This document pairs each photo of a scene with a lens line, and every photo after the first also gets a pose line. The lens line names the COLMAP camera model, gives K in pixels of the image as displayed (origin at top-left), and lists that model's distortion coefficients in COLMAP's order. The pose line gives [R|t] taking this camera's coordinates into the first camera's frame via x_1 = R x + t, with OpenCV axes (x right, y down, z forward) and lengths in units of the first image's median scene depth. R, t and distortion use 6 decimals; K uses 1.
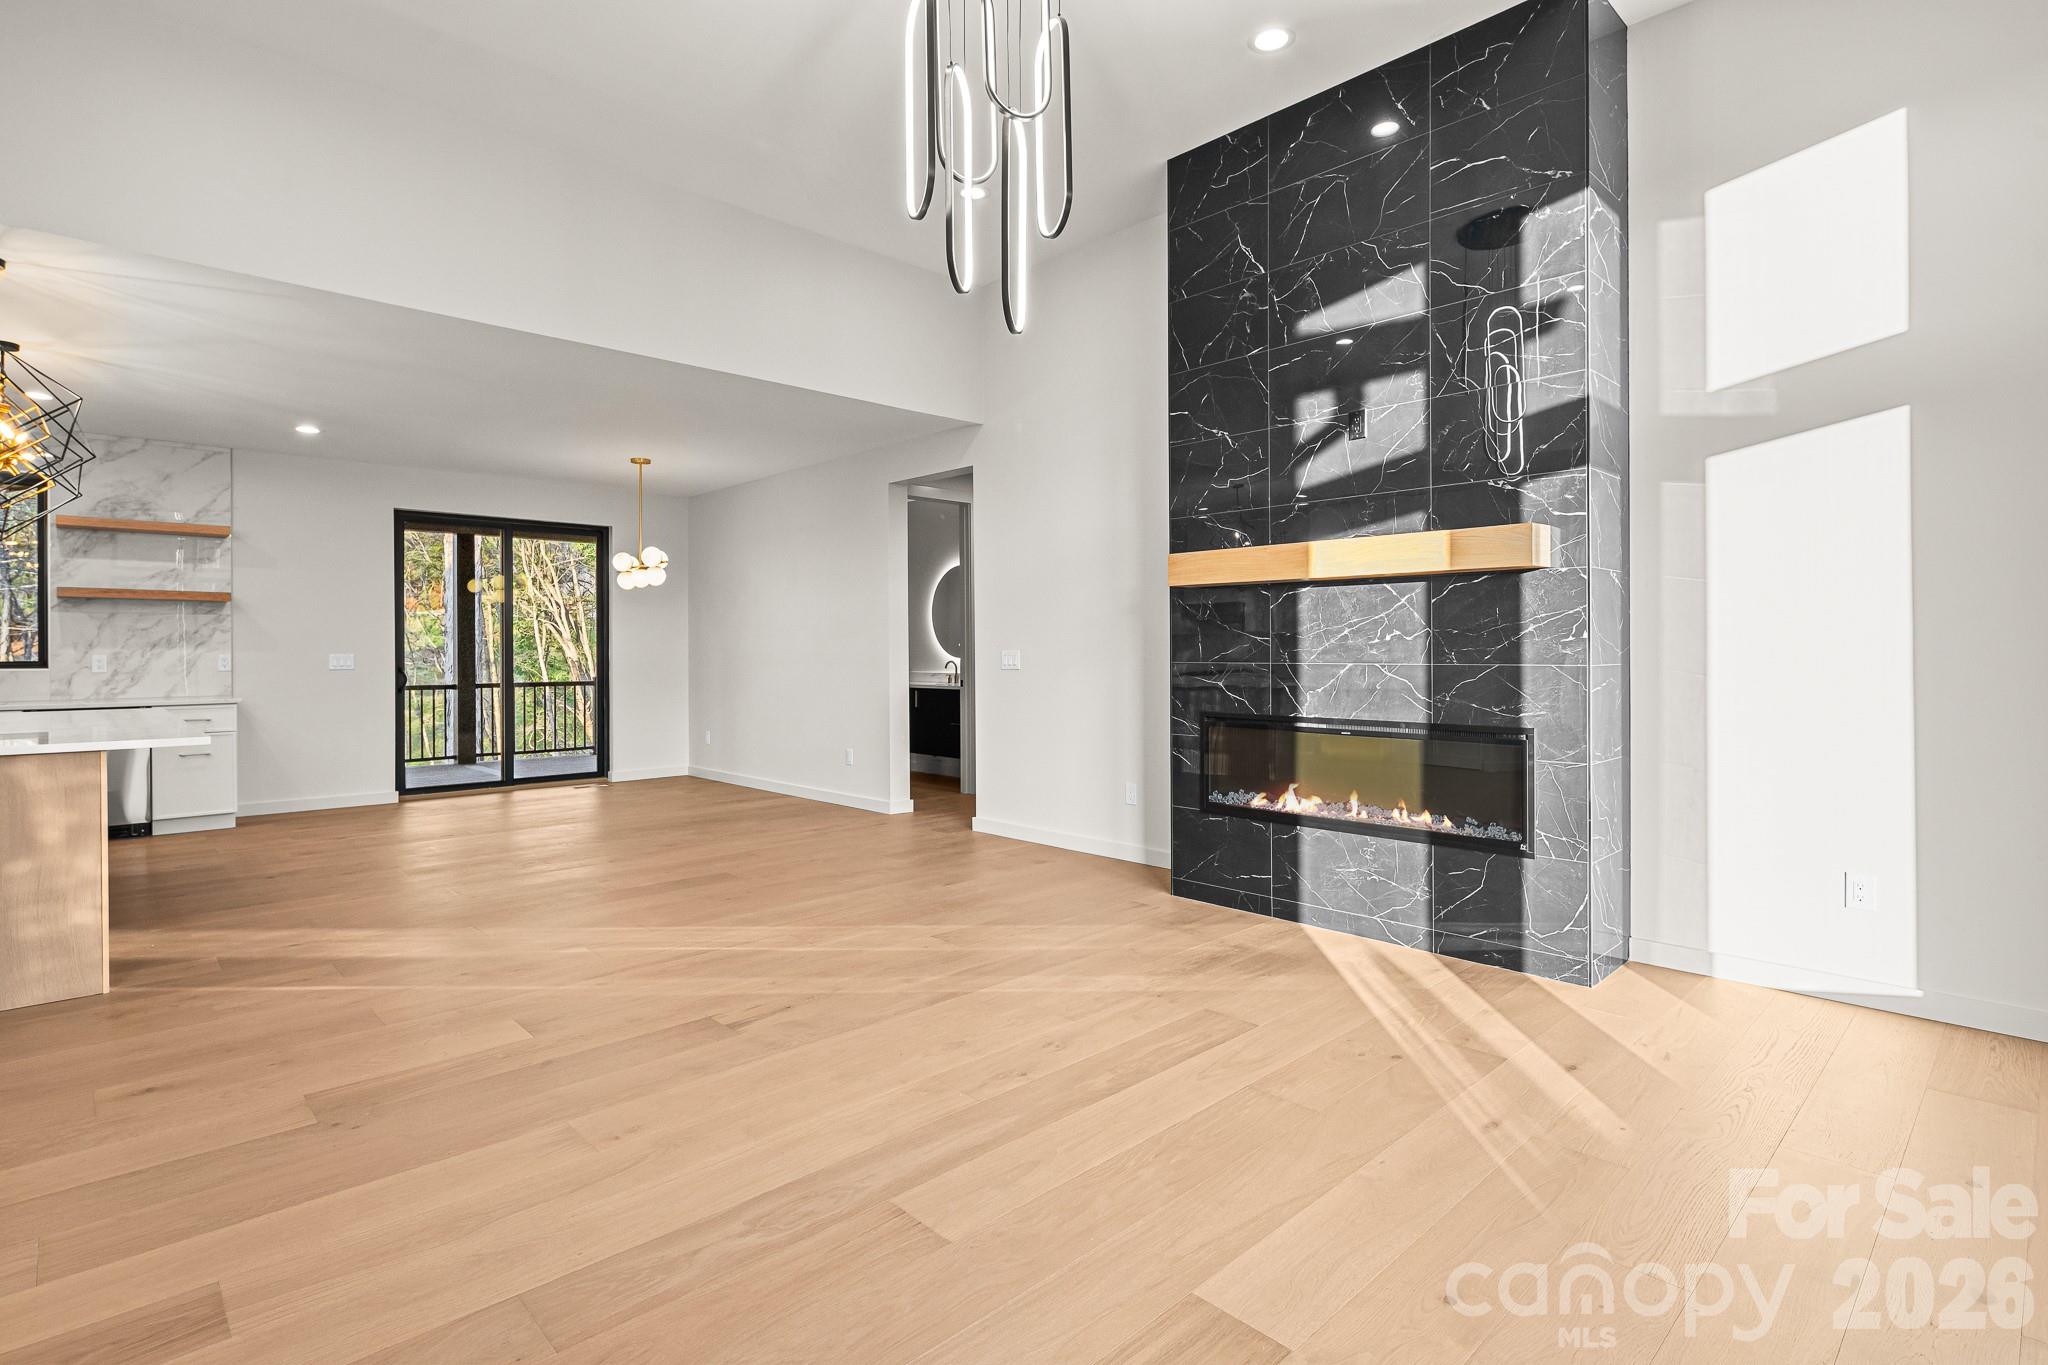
lens RADIAL K [[997.3, 0, 1016.7], [0, 997.3, 652.1], [0, 0, 1]] dist [-0.003173, -0.000402]
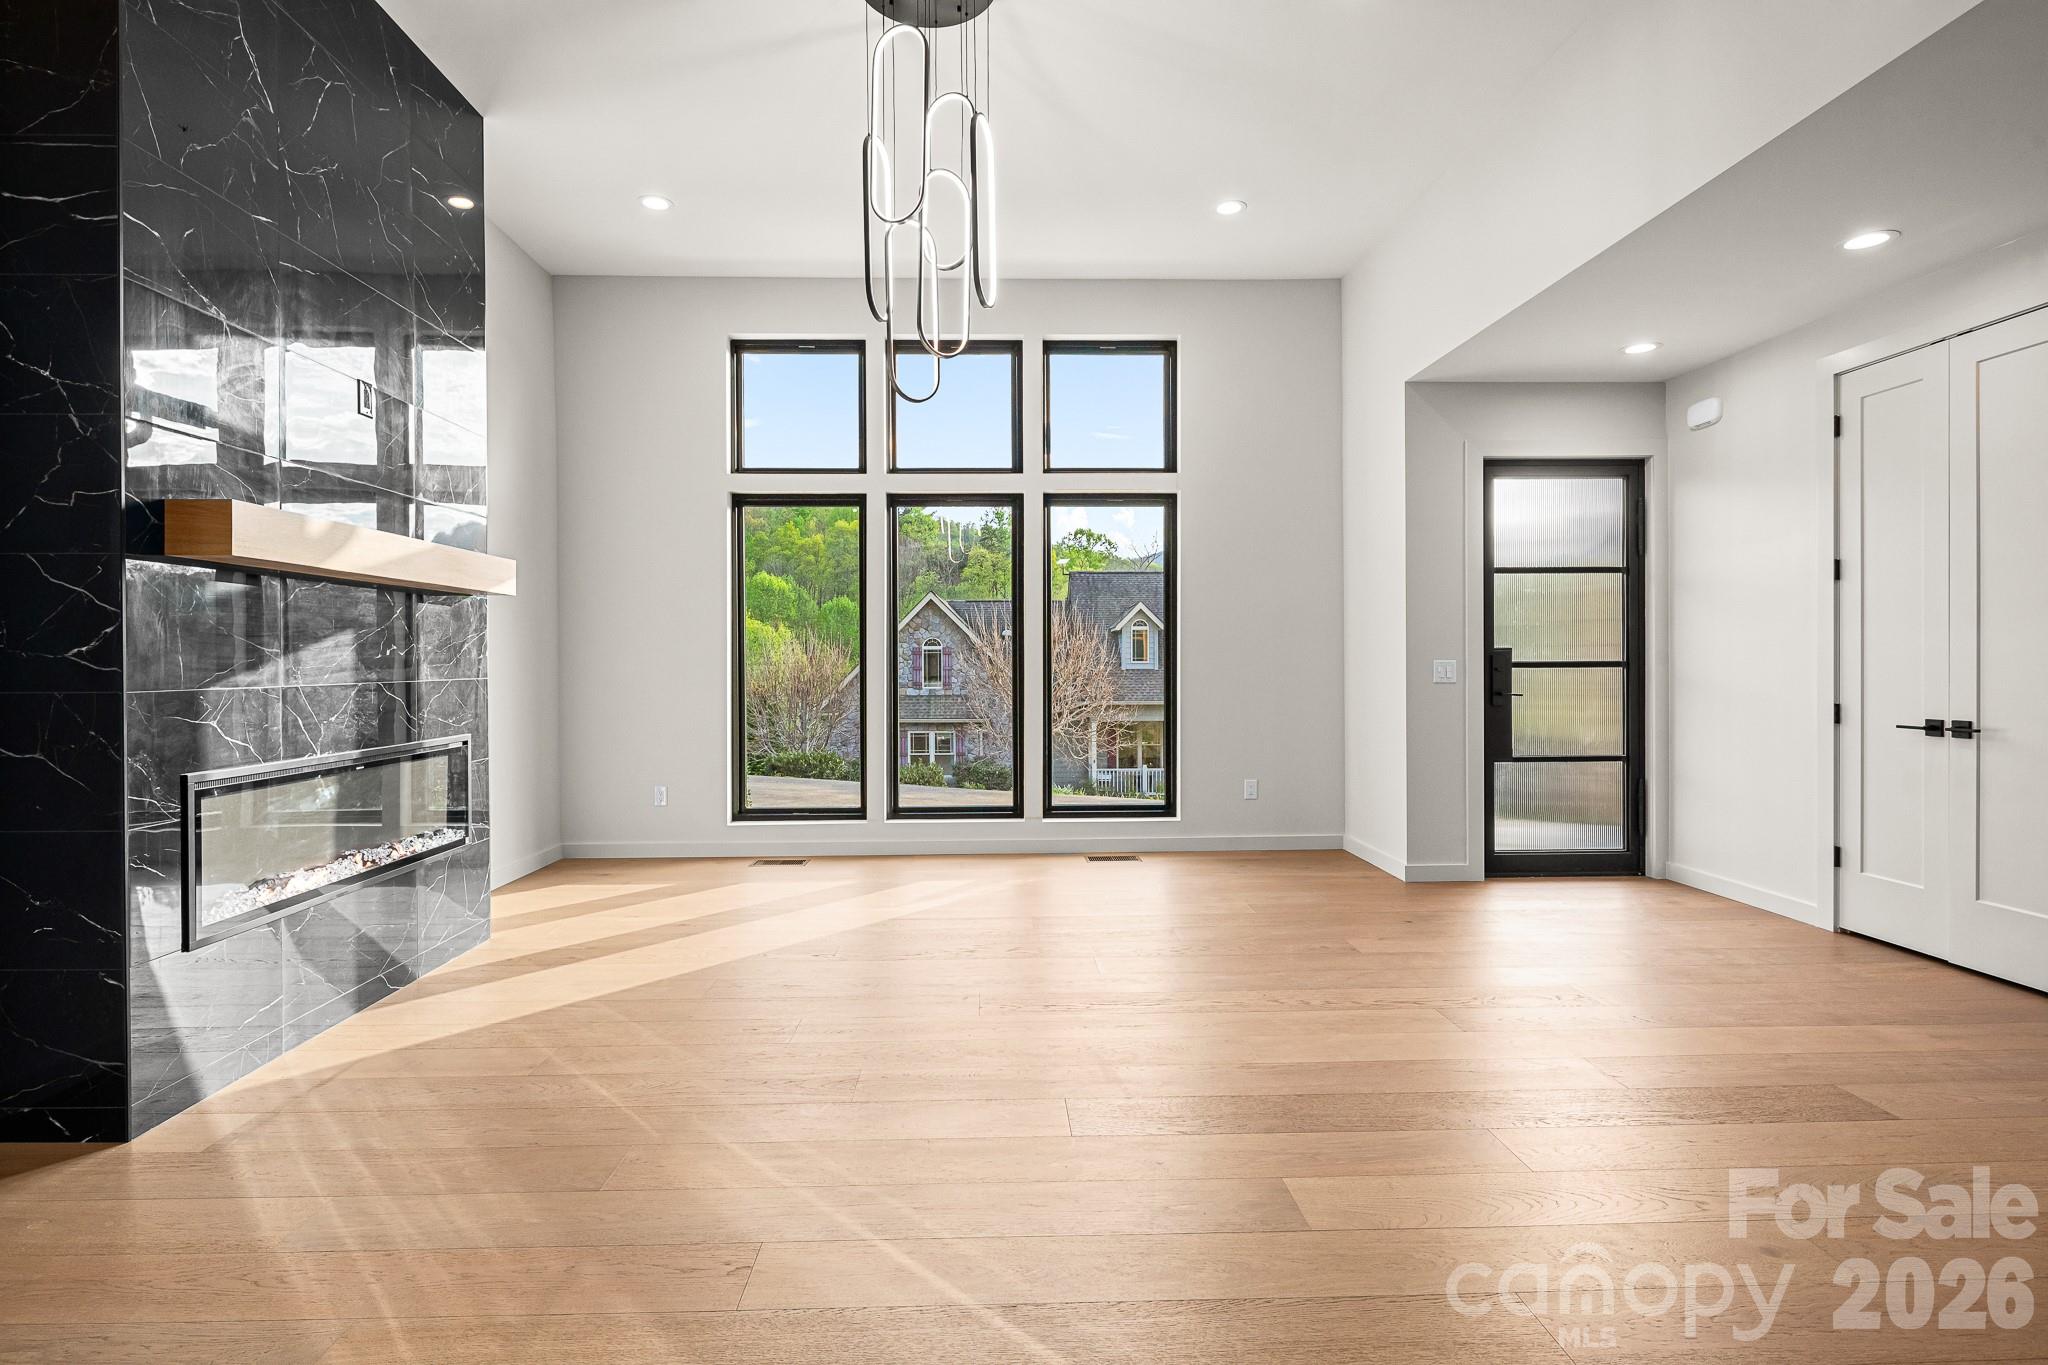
lens RADIAL K [[993.2, 0, 1015.7], [0, 993.2, 665.8], [0, 0, 1]] dist [0.000011, -0.000136]
pose [[-0.743908, 0.002775, 0.668277, -0.360357], [0.008823, 0.999945, 0.005669, -0.001686], [-0.668224, 0.010113, -0.743891, 0.726337]]
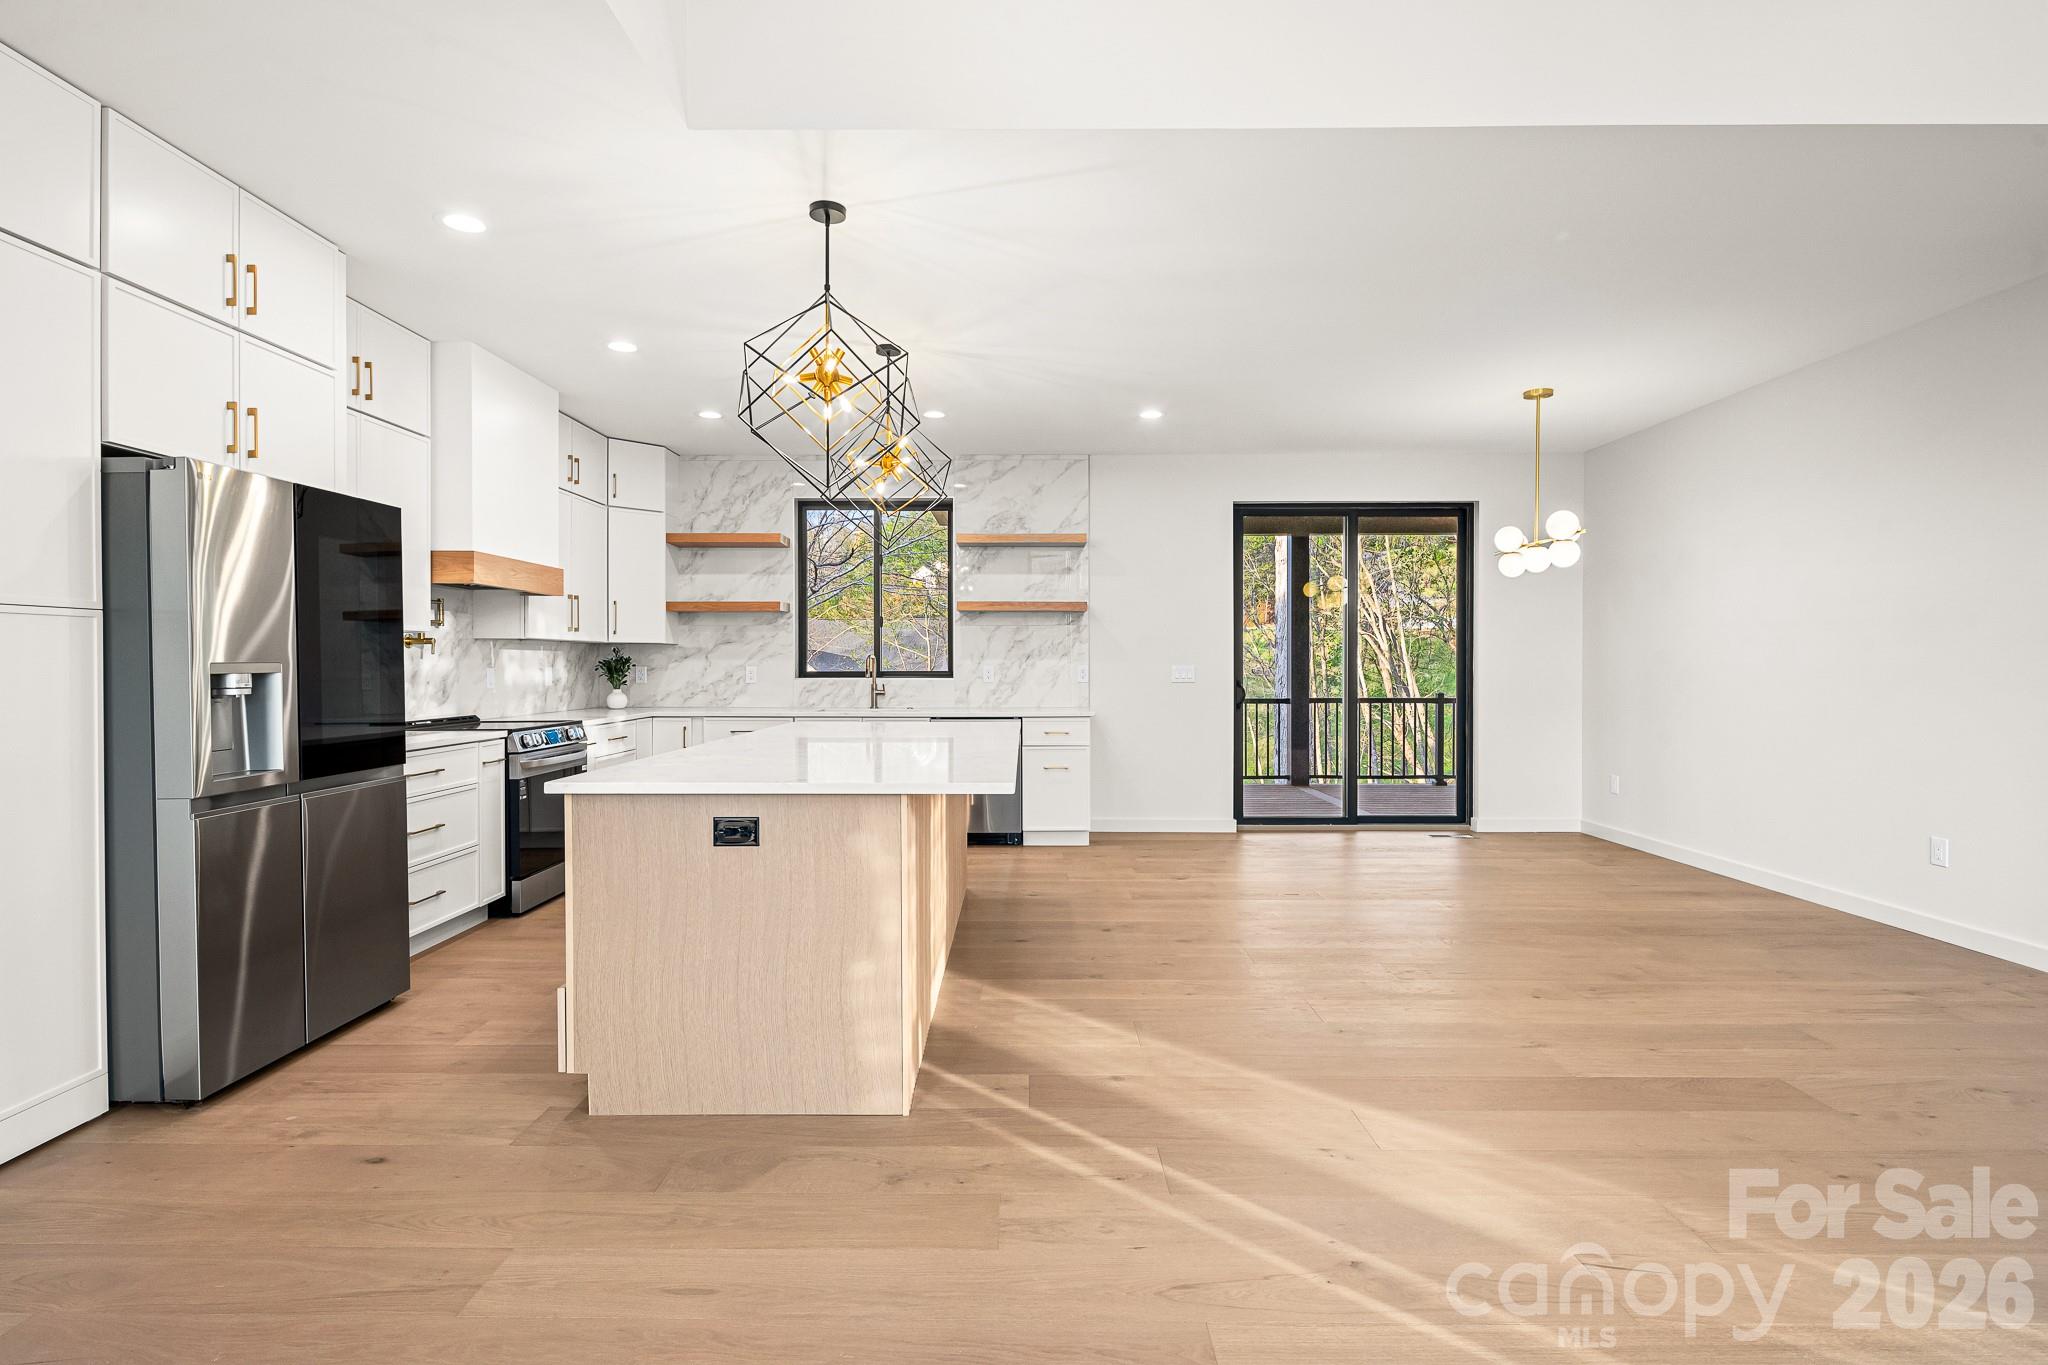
lens RADIAL K [[992.1, 0, 1014.0], [0, 992.1, 676.9], [0, 0, 1]] dist [-0.000936, -0.001708]
pose [[0.716735, 0.011019, -0.697258, -0.162595], [-0.001826, 0.999901, 0.013926, 0.000119], [0.697343, -0.008708, 0.716685, 0.252173]]
